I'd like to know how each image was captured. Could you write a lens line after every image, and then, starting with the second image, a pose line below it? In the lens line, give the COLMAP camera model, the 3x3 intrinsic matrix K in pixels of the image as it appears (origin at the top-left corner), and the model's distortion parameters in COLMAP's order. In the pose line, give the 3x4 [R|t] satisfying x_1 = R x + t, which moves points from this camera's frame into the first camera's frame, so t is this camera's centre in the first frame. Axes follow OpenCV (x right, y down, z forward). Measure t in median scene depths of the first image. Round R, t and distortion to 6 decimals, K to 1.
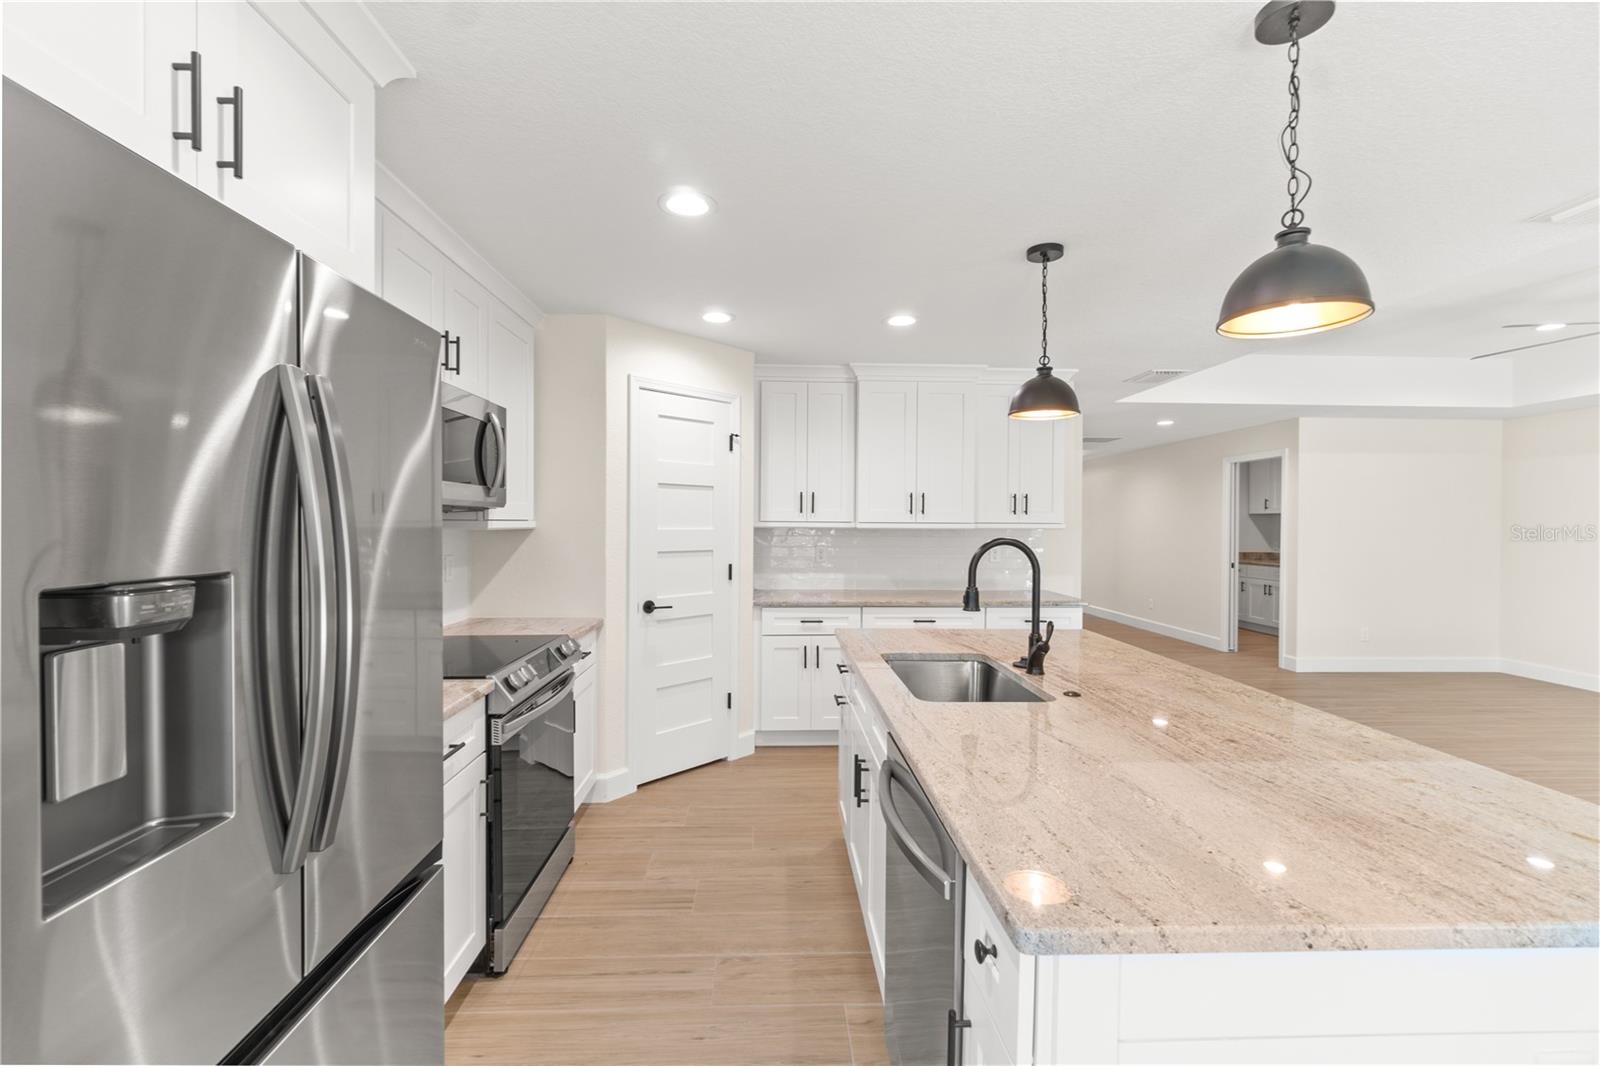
lens RADIAL K [[696.8, 0, 797.0], [0, 696.8, 521.4], [0, 0, 1]] dist [-0.003322, 0.000084]
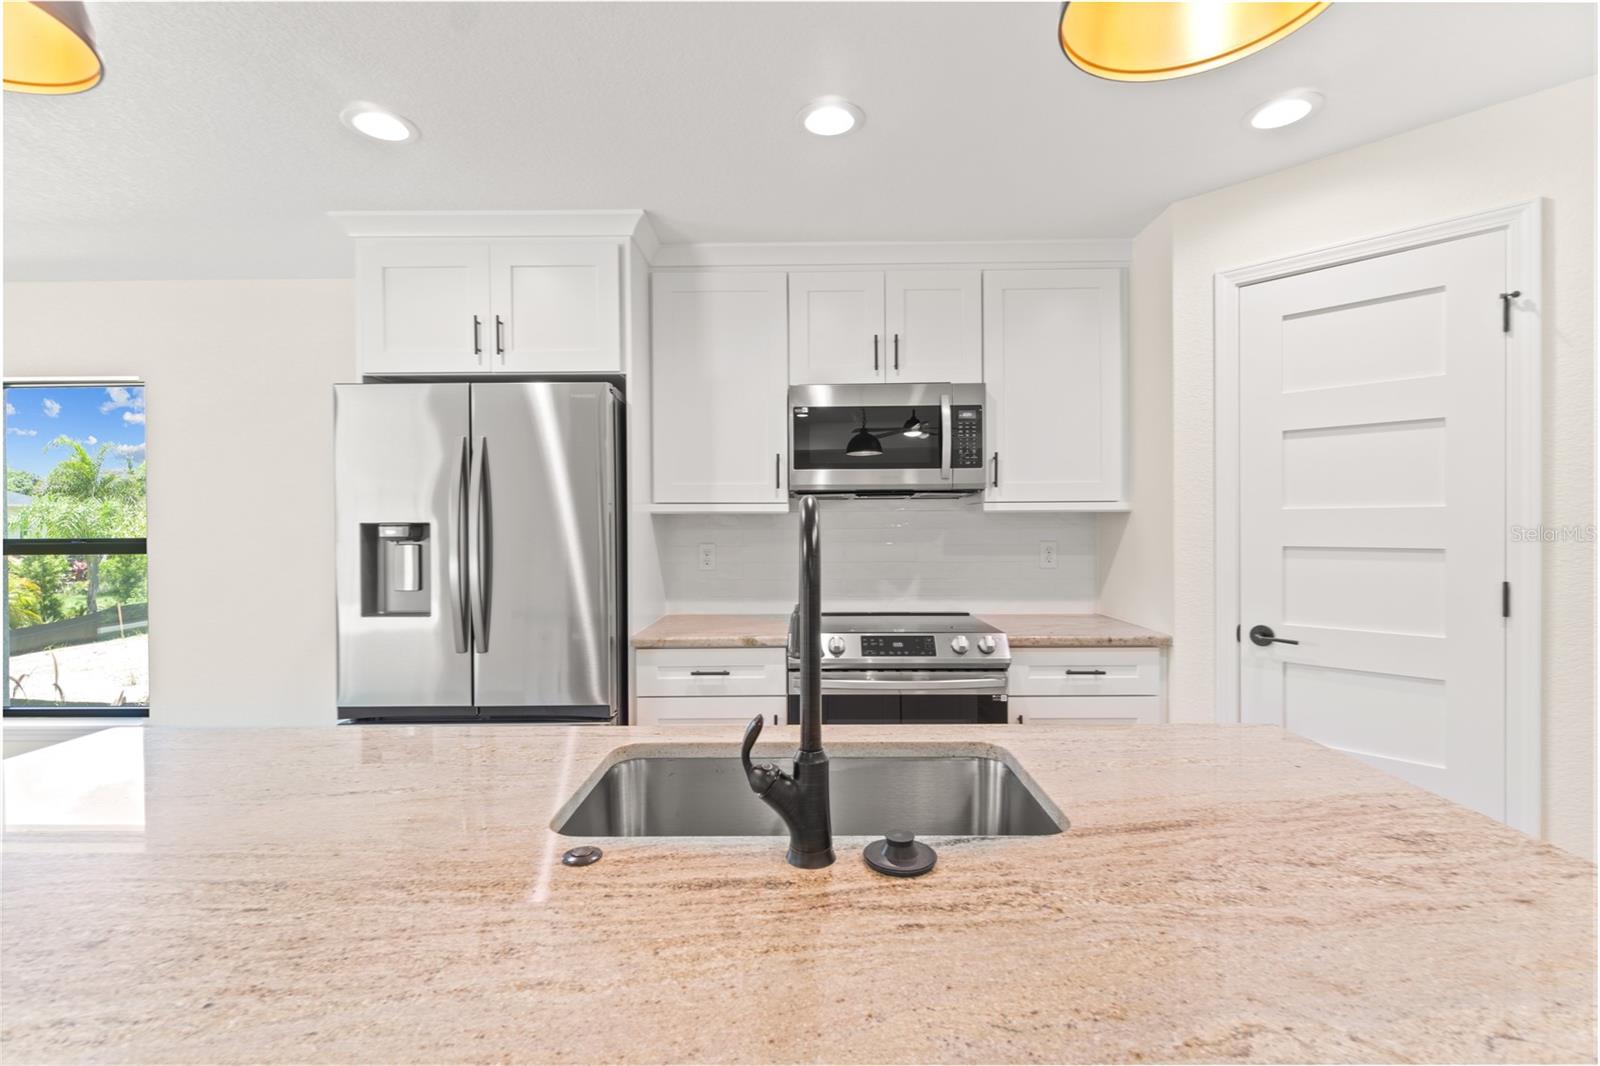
lens RADIAL K [[727.5, 0, 800.0], [0, 727.5, 533.0], [0, 0, 1]] dist [0.000897, 0.000159]
pose [[-0.060920, 0.003076, -0.998138, 0.564333], [0.005127, 0.999983, 0.002769, 0.035259], [0.998129, -0.004949, -0.060935, 0.790658]]
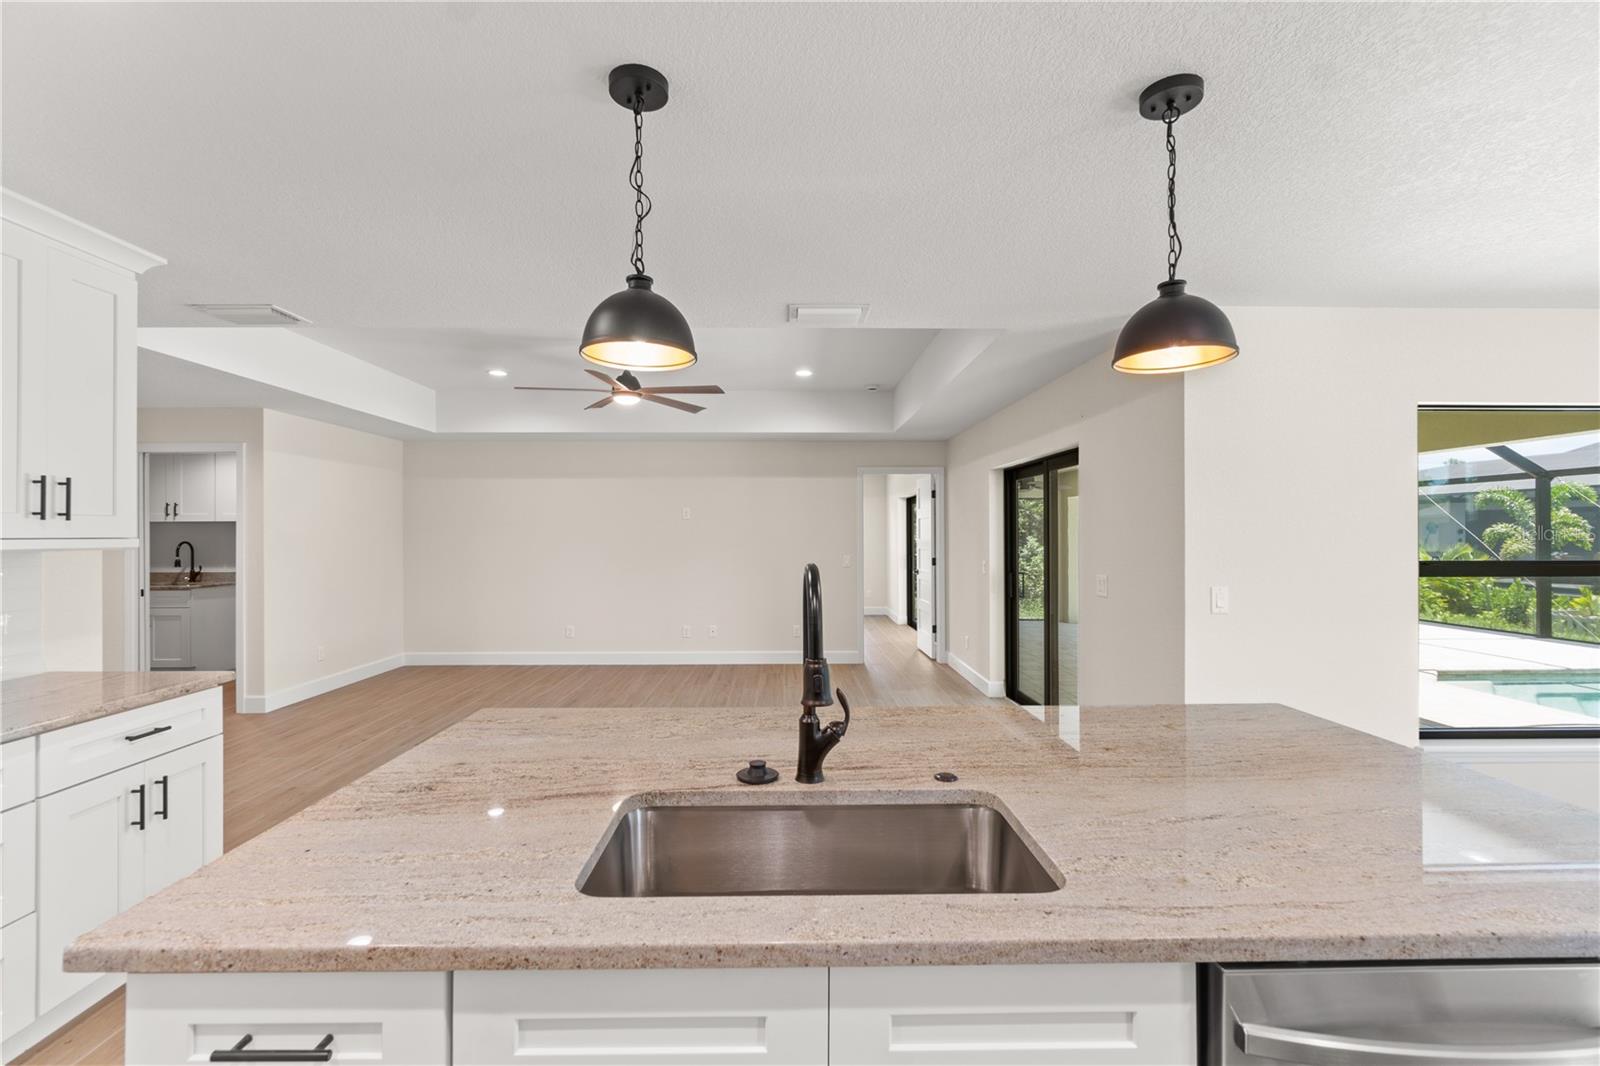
lens RADIAL K [[696.8, 0, 797.0], [0, 696.8, 521.4], [0, 0, 1]] dist [-0.003322, 0.000084]
pose [[0.029203, 0.013867, 0.999477, -0.221408], [0.001281, 0.999902, -0.013910, -0.001799], [-0.999573, 0.001687, 0.029182, 0.770746]]
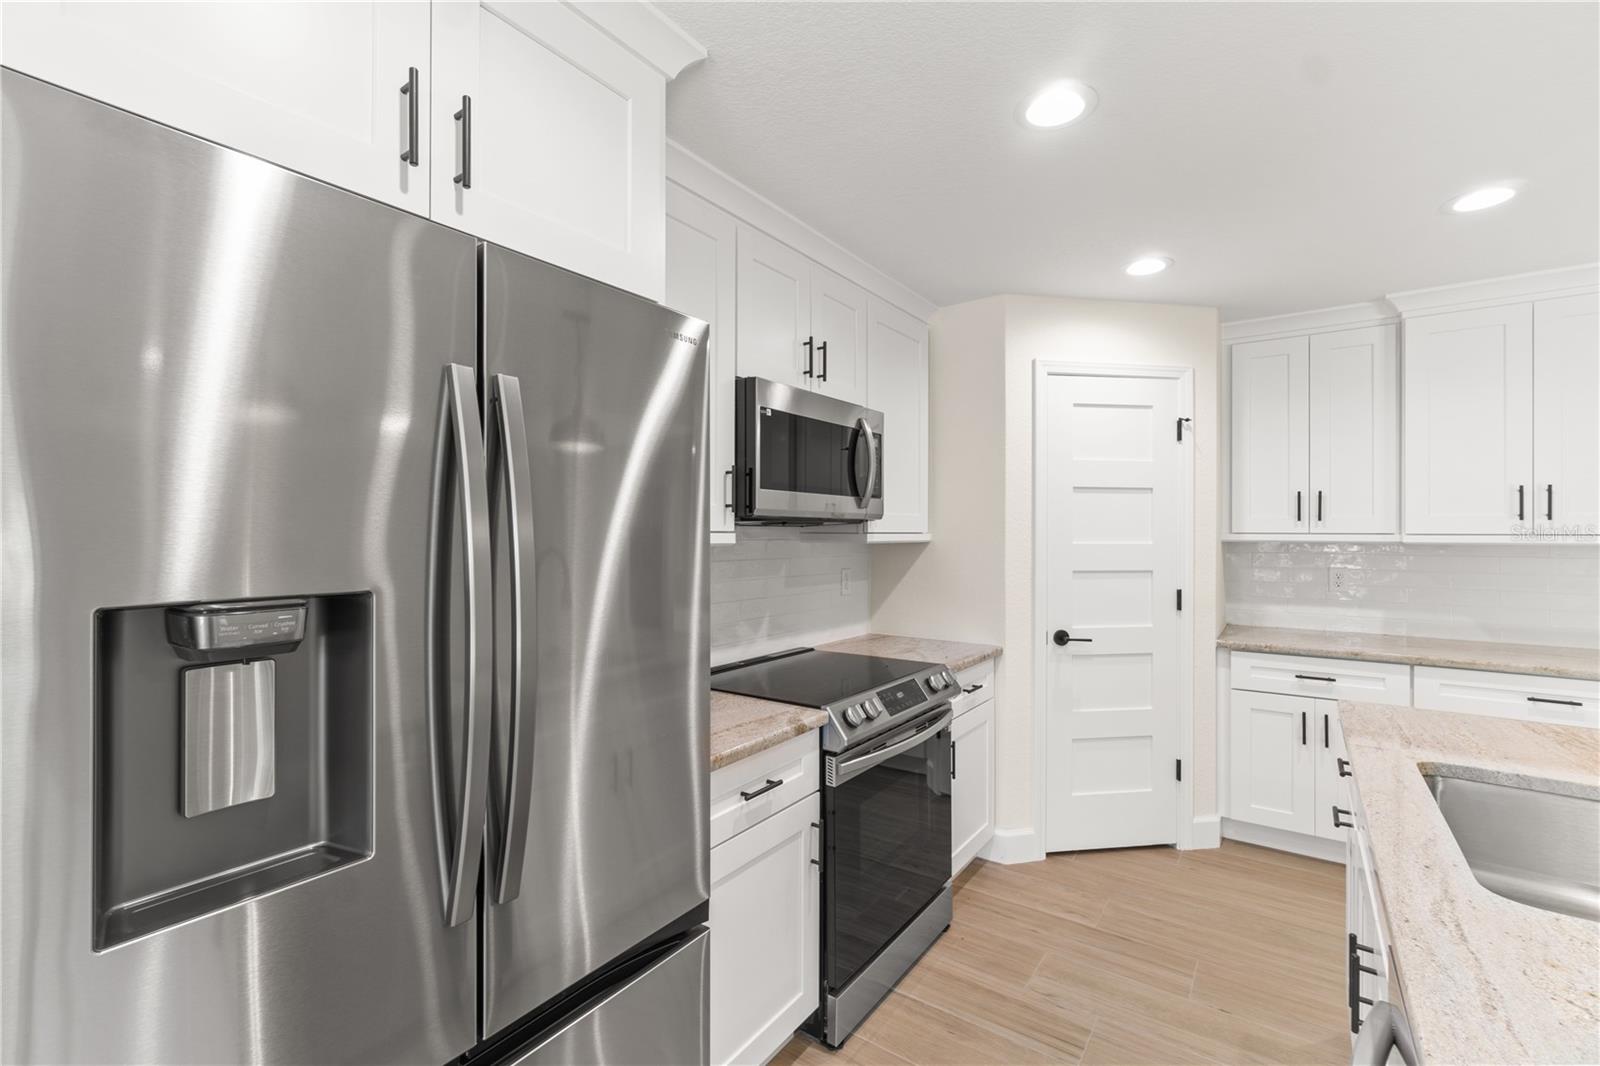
lens RADIAL K [[698.1, 0, 793.5], [0, 698.1, 526.7], [0, 0, 1]] dist [-0.002726, 0.001037]
pose [[0.784930, -0.009659, -0.619509, 0.063812], [0.003326, 0.999930, -0.011377, -0.000127], [0.619576, 0.006870, 0.784907, 0.195301]]
